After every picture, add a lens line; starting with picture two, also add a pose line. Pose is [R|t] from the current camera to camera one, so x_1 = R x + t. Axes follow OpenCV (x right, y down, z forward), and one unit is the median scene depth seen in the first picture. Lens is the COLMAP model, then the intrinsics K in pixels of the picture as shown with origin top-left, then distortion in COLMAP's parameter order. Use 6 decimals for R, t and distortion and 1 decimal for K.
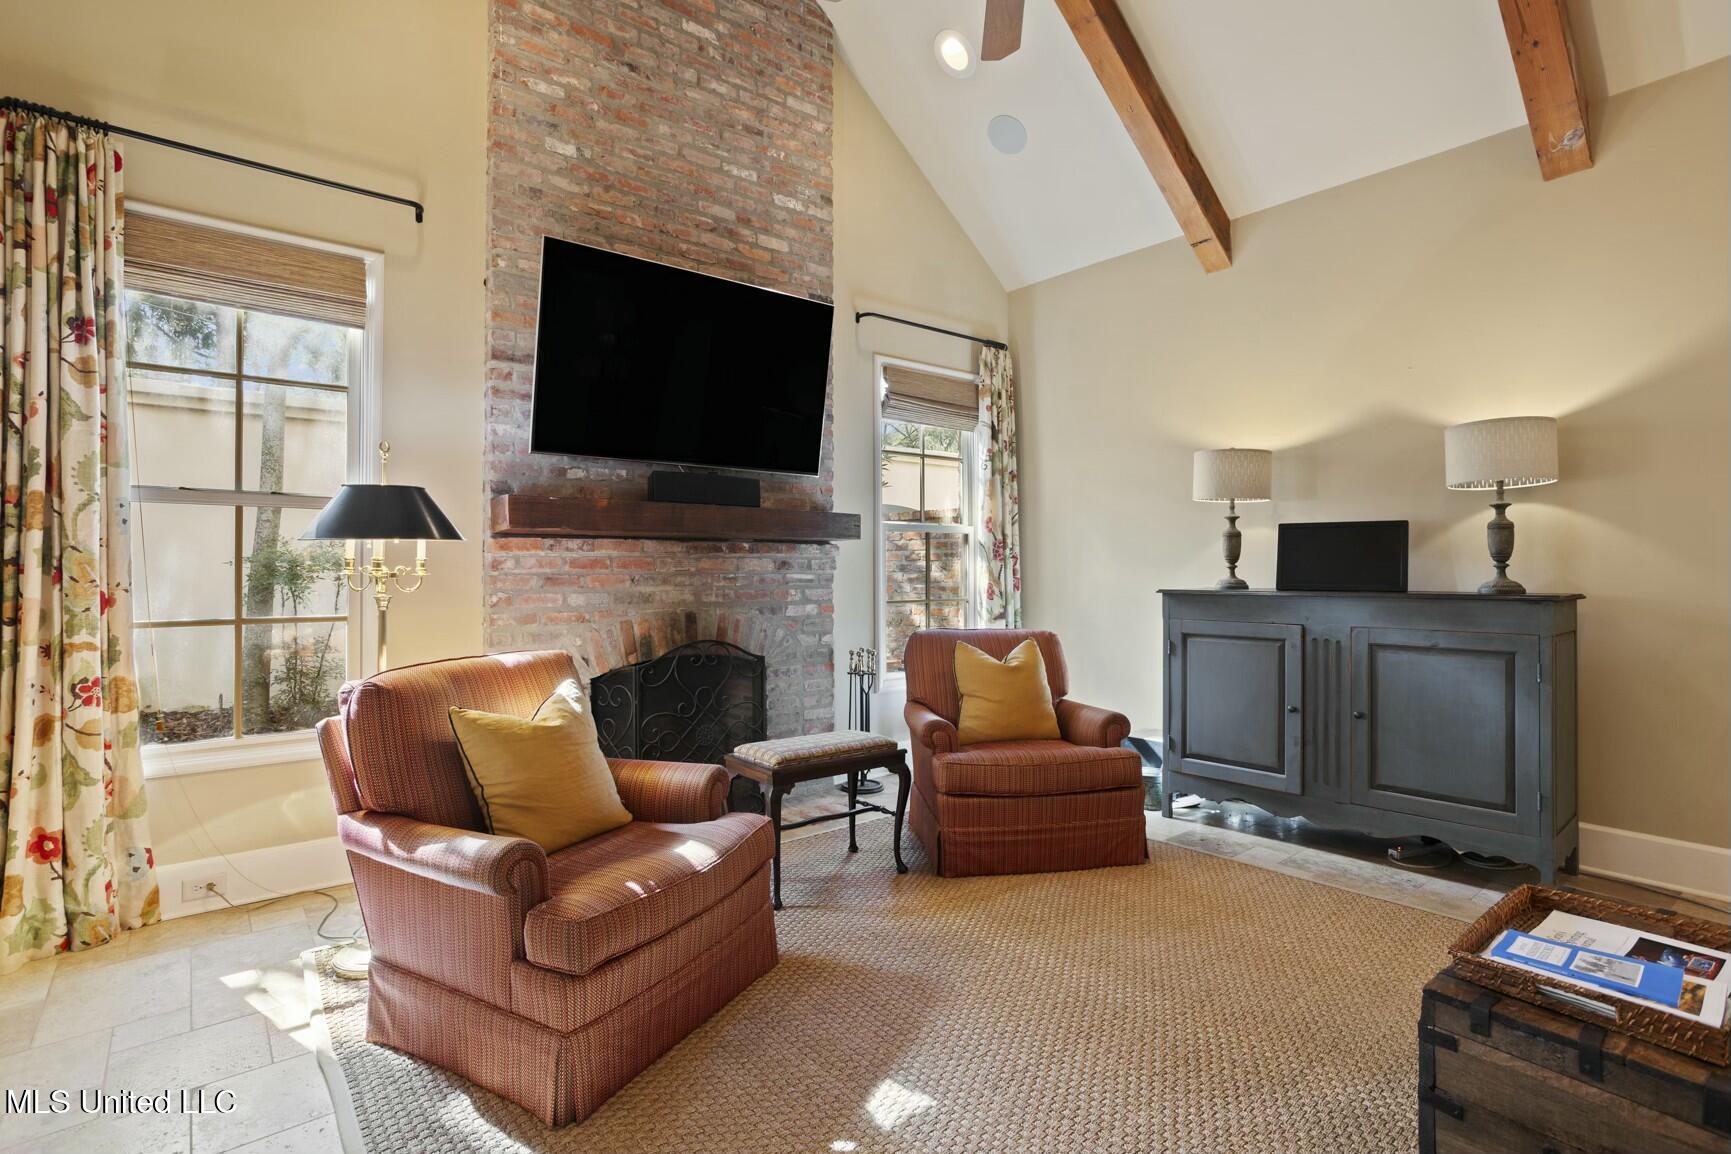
lens RADIAL K [[876.0, 0, 863.1], [0, 876.0, 542.0], [0, 0, 1]] dist [-0.003059, 0.019881]
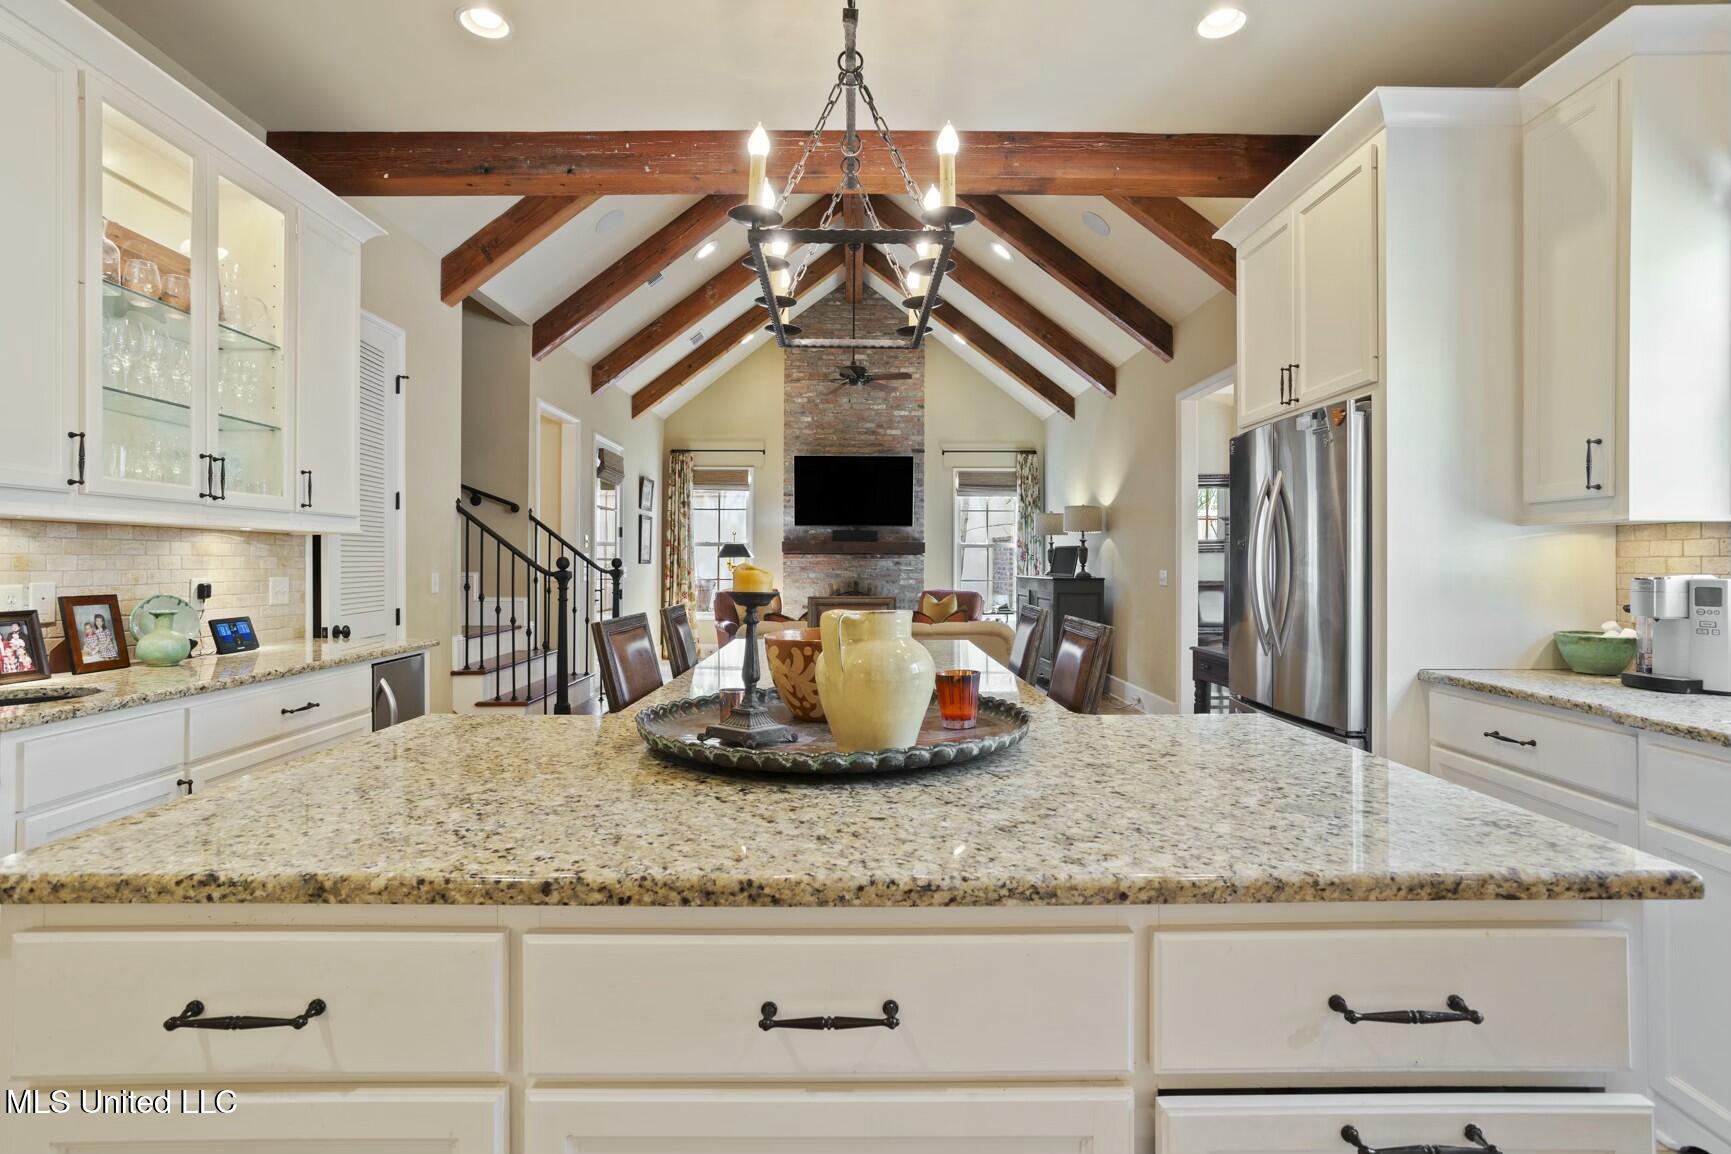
lens RADIAL K [[861.9, 0, 855.6], [0, 861.9, 543.7], [0, 0, 1]] dist [-0.004888, 0.000529]
pose [[0.778955, -0.012186, -0.626961, 1.431967], [0.017895, 0.999836, 0.002800, -0.040628], [0.626824, -0.013400, 0.779045, -1.026079]]
